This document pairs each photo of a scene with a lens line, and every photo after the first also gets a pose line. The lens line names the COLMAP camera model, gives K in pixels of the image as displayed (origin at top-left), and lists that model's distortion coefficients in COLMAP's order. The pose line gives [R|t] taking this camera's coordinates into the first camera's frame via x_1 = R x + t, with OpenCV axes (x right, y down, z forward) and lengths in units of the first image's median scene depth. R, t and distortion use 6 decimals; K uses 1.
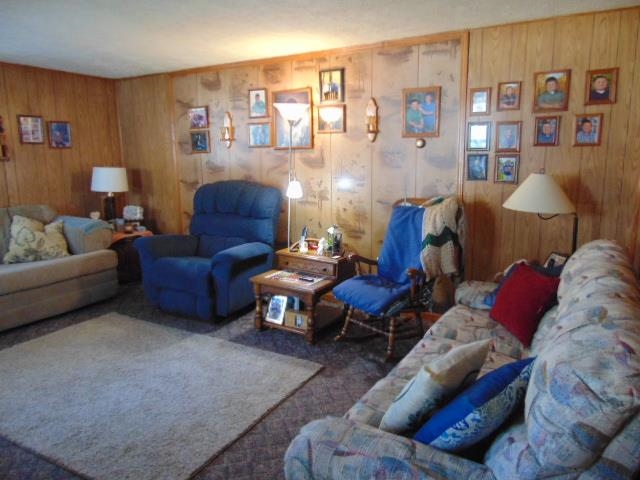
lens RADIAL K [[487.3, 0, 320.0], [0, 487.3, 240.0], [0, 0, 1]] dist [-0.008007, 0.049287]
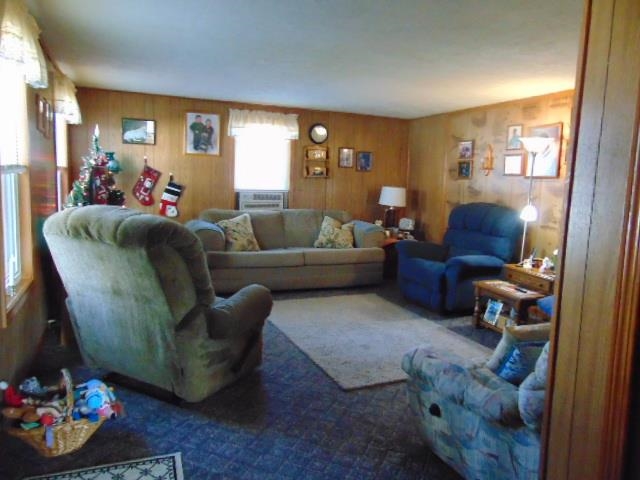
lens RADIAL K [[487.3, 0, 320.0], [0, 487.3, 240.0], [0, 0, 1]] dist [-0.008007, 0.049287]
pose [[0.808605, 0.113385, -0.577323, 0.191013], [-0.148246, 0.988859, -0.013426, 0.040051], [0.569369, 0.096442, 0.816406, -0.167825]]
